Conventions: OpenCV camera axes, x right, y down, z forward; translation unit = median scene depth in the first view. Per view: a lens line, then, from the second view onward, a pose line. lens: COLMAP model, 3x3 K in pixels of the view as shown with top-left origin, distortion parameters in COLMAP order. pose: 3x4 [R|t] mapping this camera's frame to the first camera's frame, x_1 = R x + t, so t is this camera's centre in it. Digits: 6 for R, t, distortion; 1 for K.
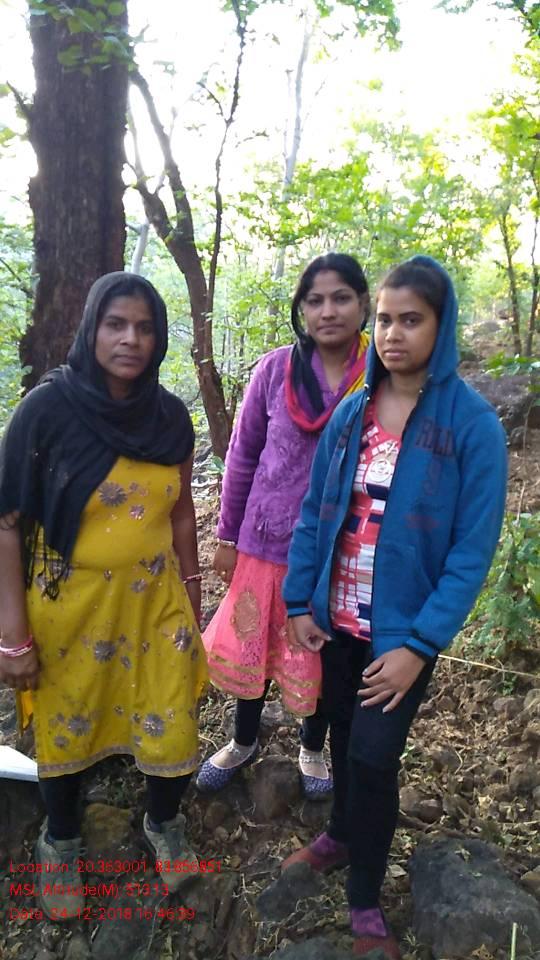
lens RADIAL K [[699.2, 0, 275.1], [0, 699.2, 480.9], [0, 0, 1]] dist [0.015084, -0.016411]
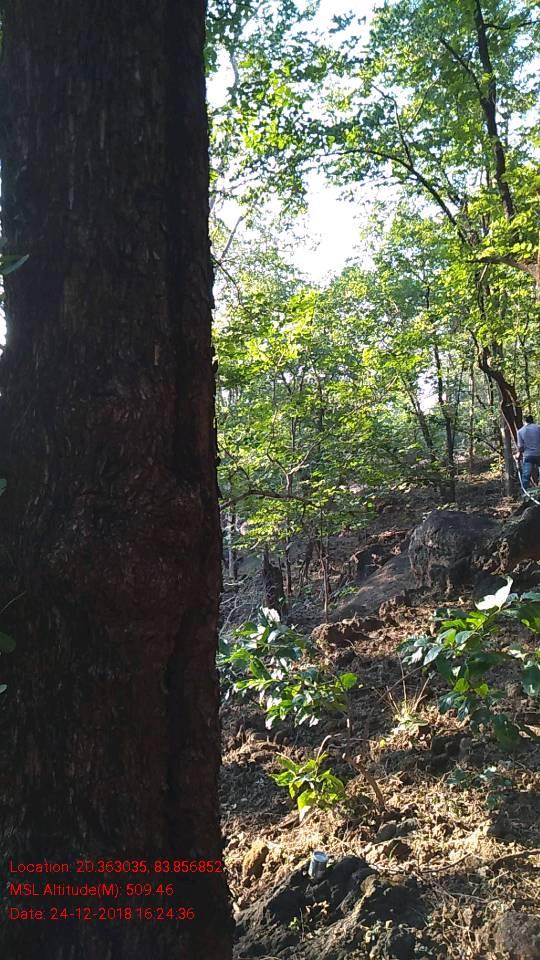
lens RADIAL K [[699.2, 0, 268.5], [0, 699.2, 478.4], [0, 0, 1]] dist [0.015084, -0.016411]
pose [[0.986302, -0.092360, 0.136669, -0.257086], [0.122338, 0.965350, -0.230507, -0.053729], [-0.110644, 0.244069, 0.963425, 0.605056]]
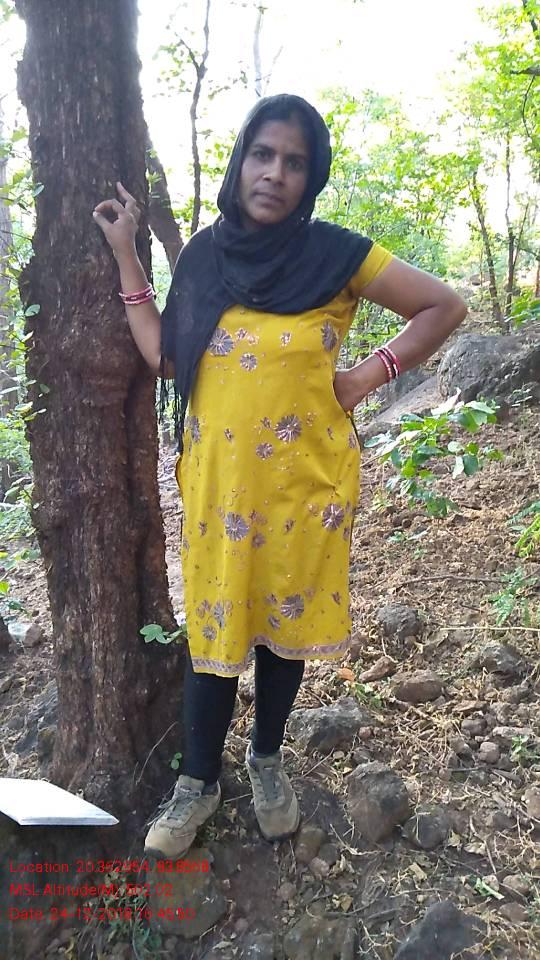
lens RADIAL K [[699.2, 0, 265.5], [0, 699.2, 481.4], [0, 0, 1]] dist [0.015084, -0.016411]
pose [[0.996865, -0.075088, 0.024952, -0.129050], [0.074663, 0.997054, 0.017543, 0.041028], [-0.026196, -0.015625, 0.999535, 0.202580]]
